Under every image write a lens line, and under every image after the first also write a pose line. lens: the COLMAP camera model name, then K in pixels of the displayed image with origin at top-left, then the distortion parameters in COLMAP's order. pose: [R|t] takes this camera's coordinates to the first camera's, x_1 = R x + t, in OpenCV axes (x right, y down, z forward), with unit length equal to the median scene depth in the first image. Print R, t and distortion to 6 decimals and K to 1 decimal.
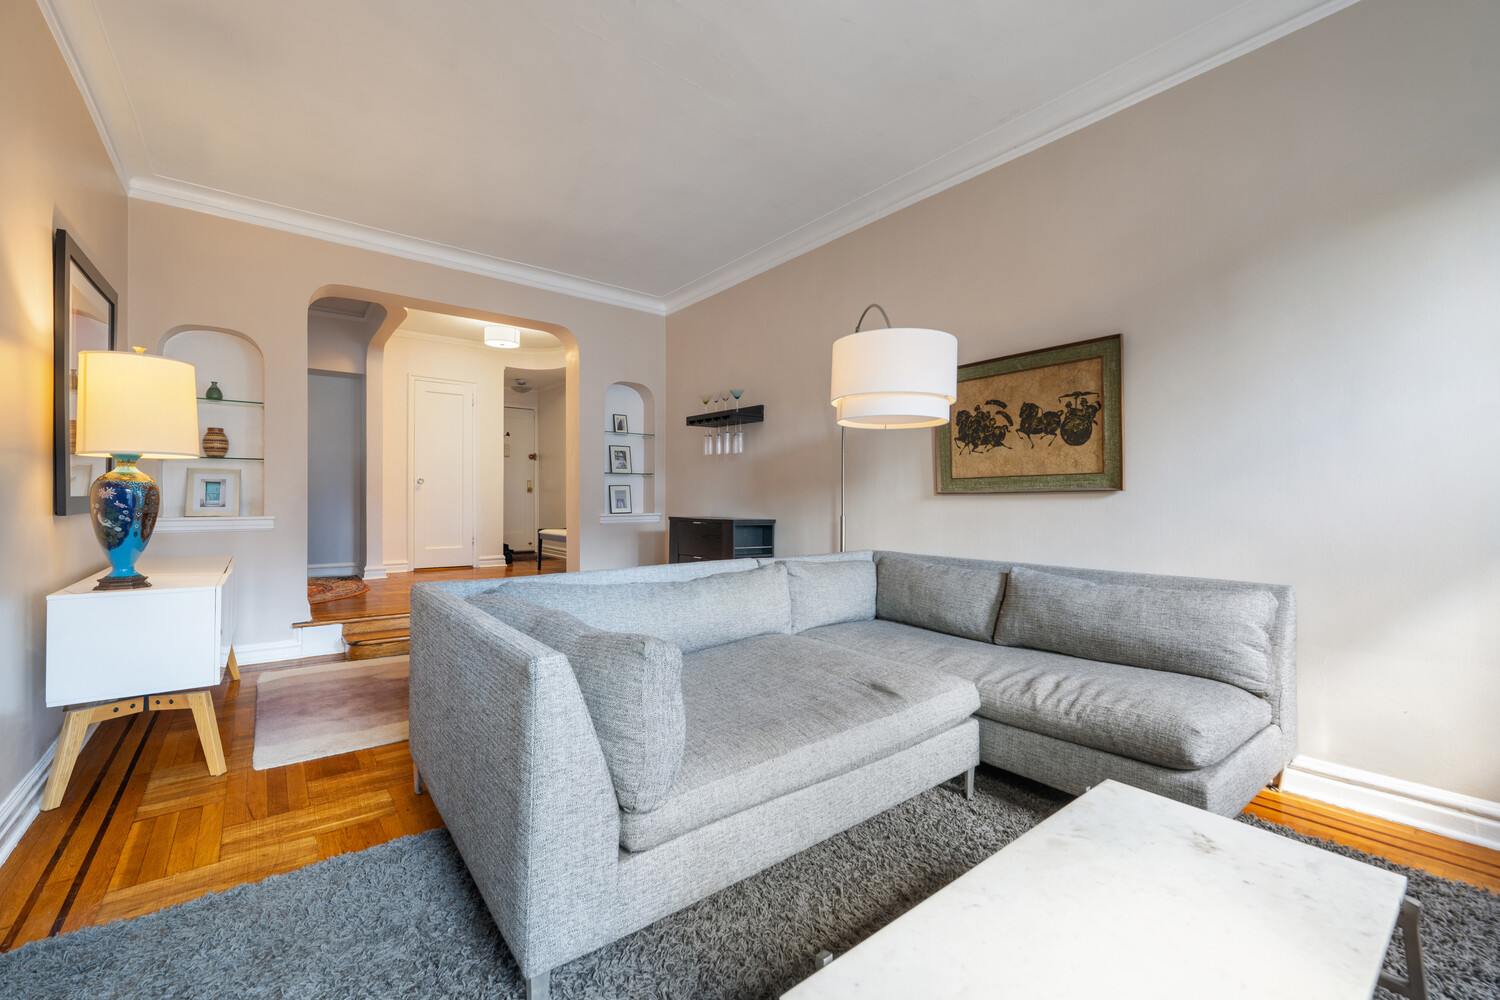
lens RADIAL K [[620.3, 0, 750.5], [0, 620.3, 497.3], [0, 0, 1]] dist [-0.000786, -0.000196]
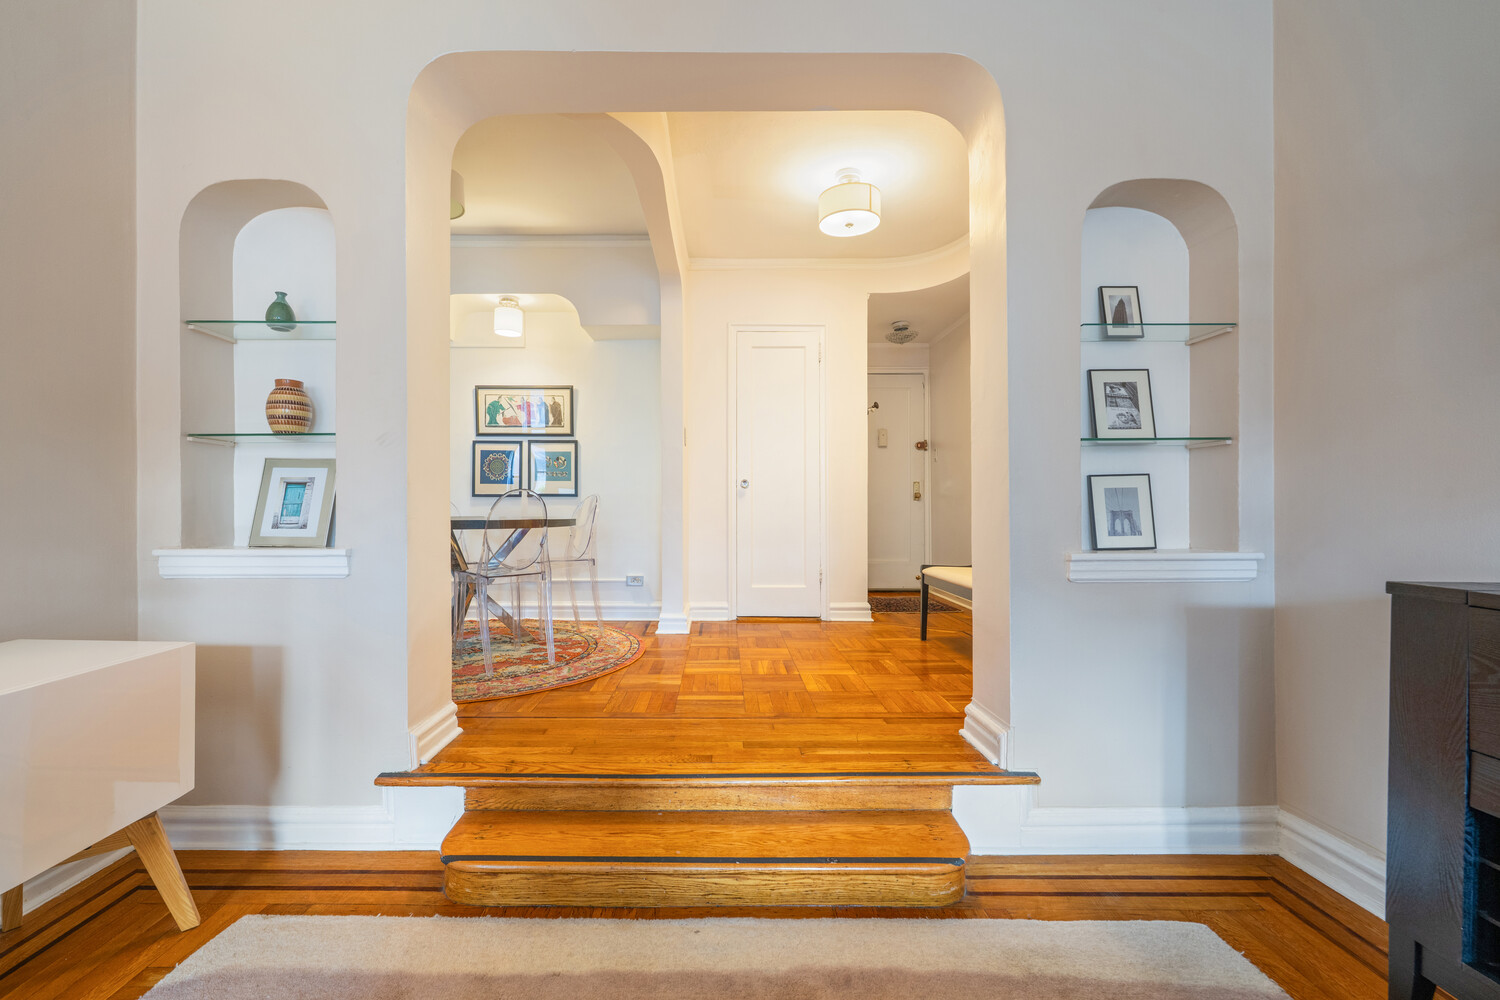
lens RADIAL K [[634.2, 0, 722.8], [0, 634.2, 508.1], [0, 0, 1]] dist [0.000048, 0.000068]
pose [[0.784744, -0.004674, -0.619802, -0.161292], [0.004934, 0.999987, -0.001293, 0.000265], [0.619800, -0.002043, 0.784757, 0.551477]]
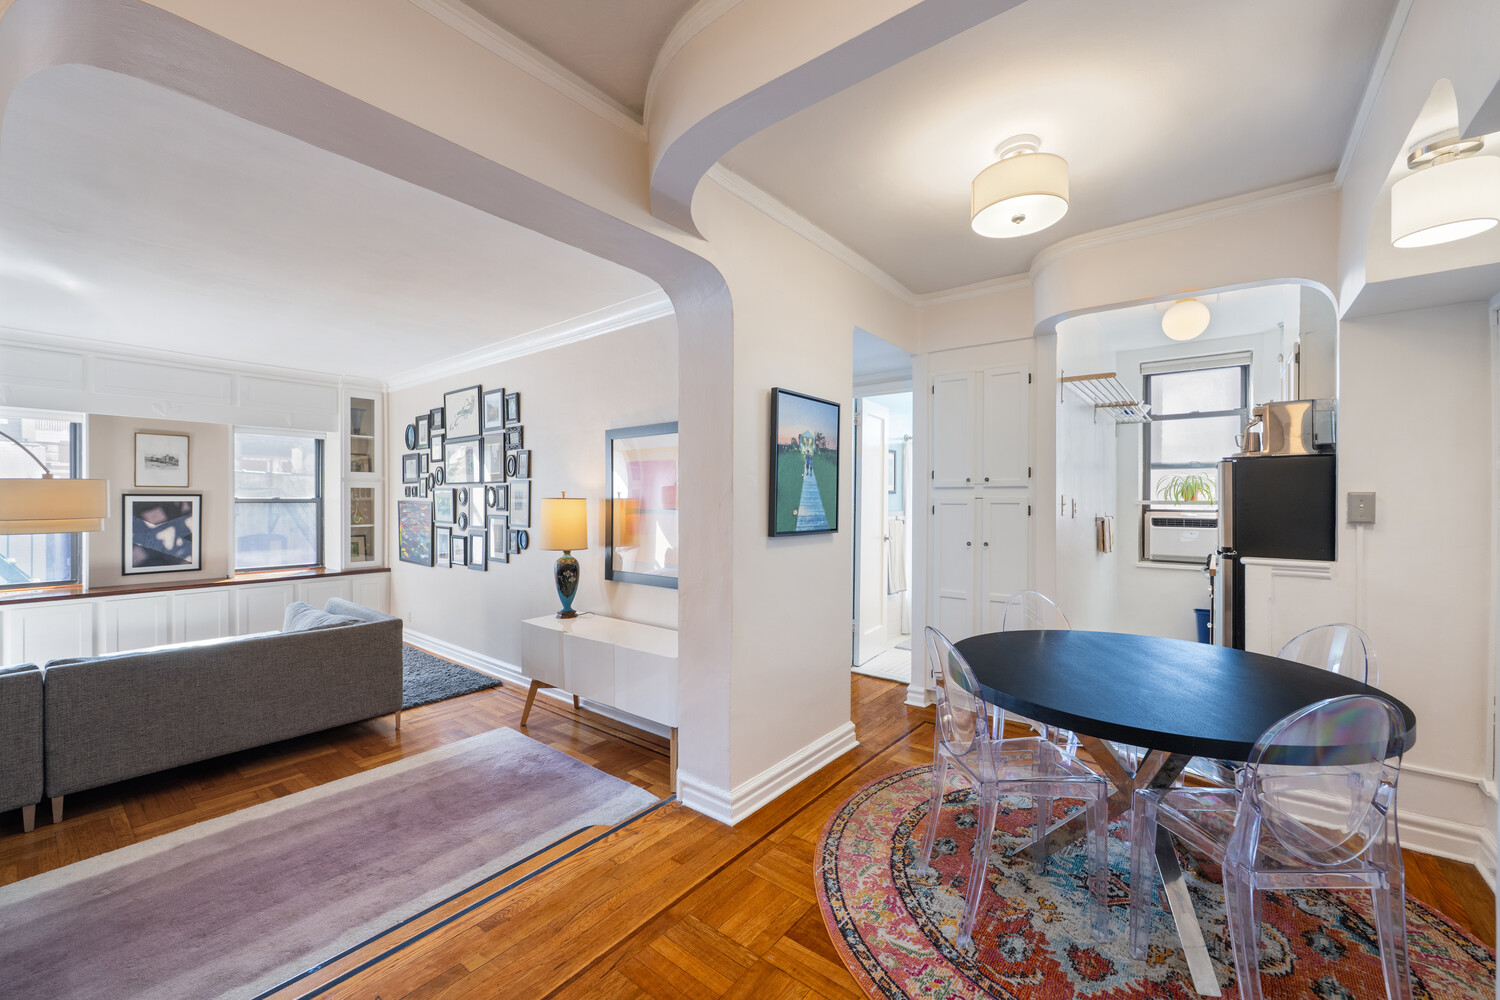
lens RADIAL K [[589.5, 0, 740.0], [0, 589.5, 497.5], [0, 0, 1]] dist [0.001802, 0.000439]
pose [[-0.975453, -0.008889, -0.220027, -0.464570], [-0.007890, 0.999954, -0.005419, -0.090548], [0.220065, -0.003550, -0.975479, 1.192312]]
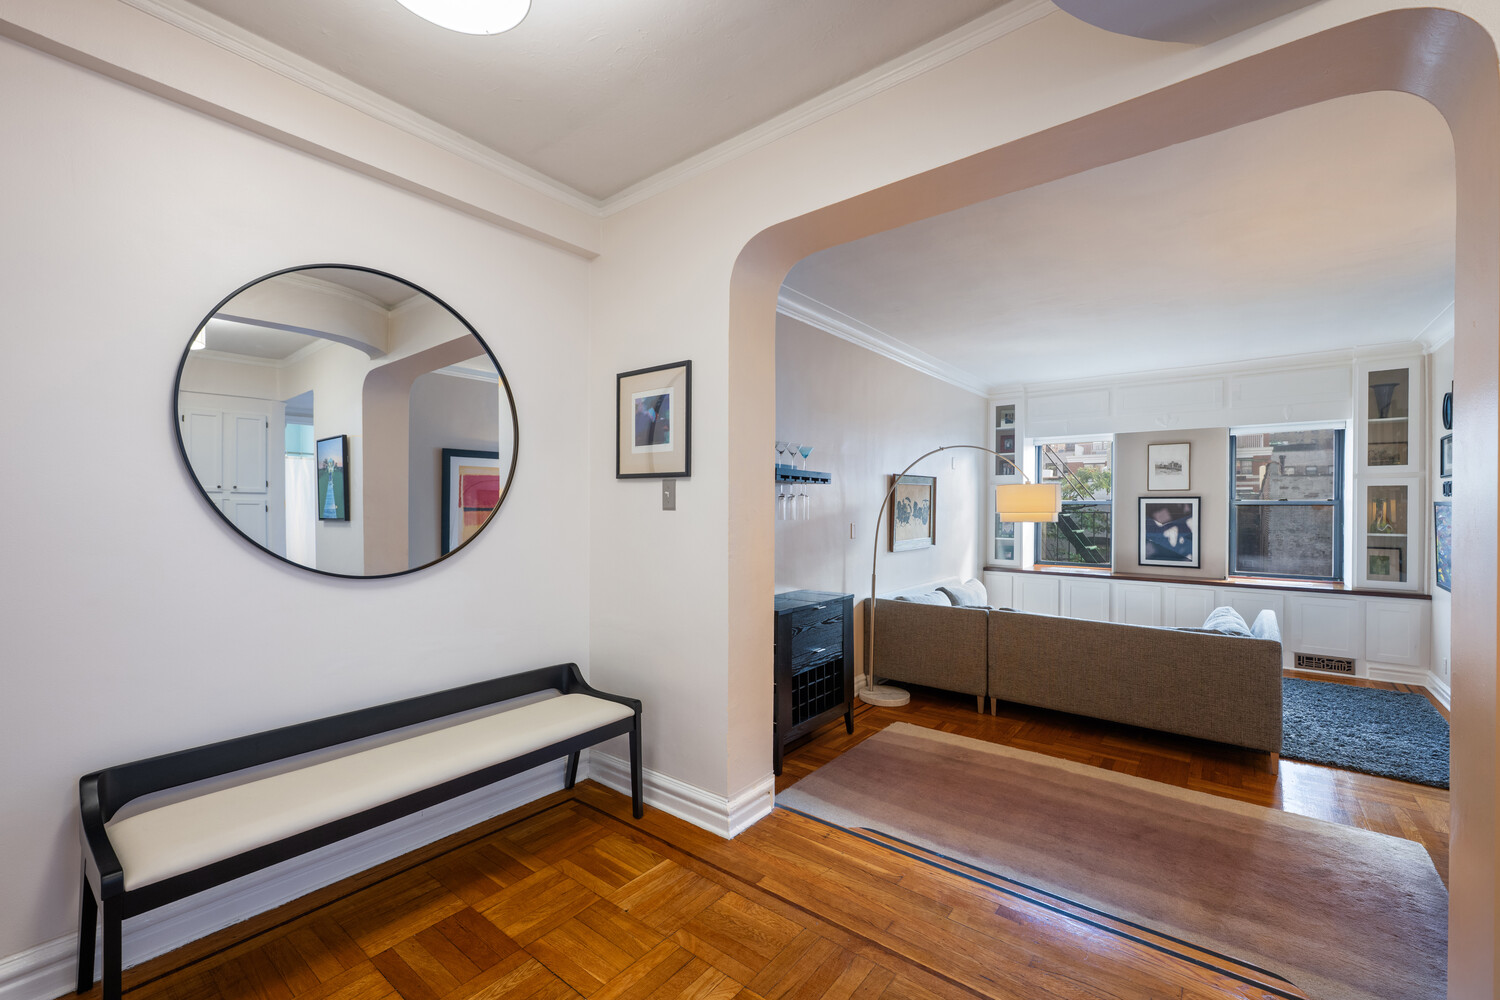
lens RADIAL K [[620.3, 0, 740.8], [0, 620.3, 507.2], [0, 0, 1]] dist [-0.000786, -0.000196]
pose [[-0.228286, -0.009245, 0.973550, -0.700758], [-0.005903, 0.999950, 0.008112, -0.078722], [-0.973576, -0.003895, -0.228329, 1.060157]]
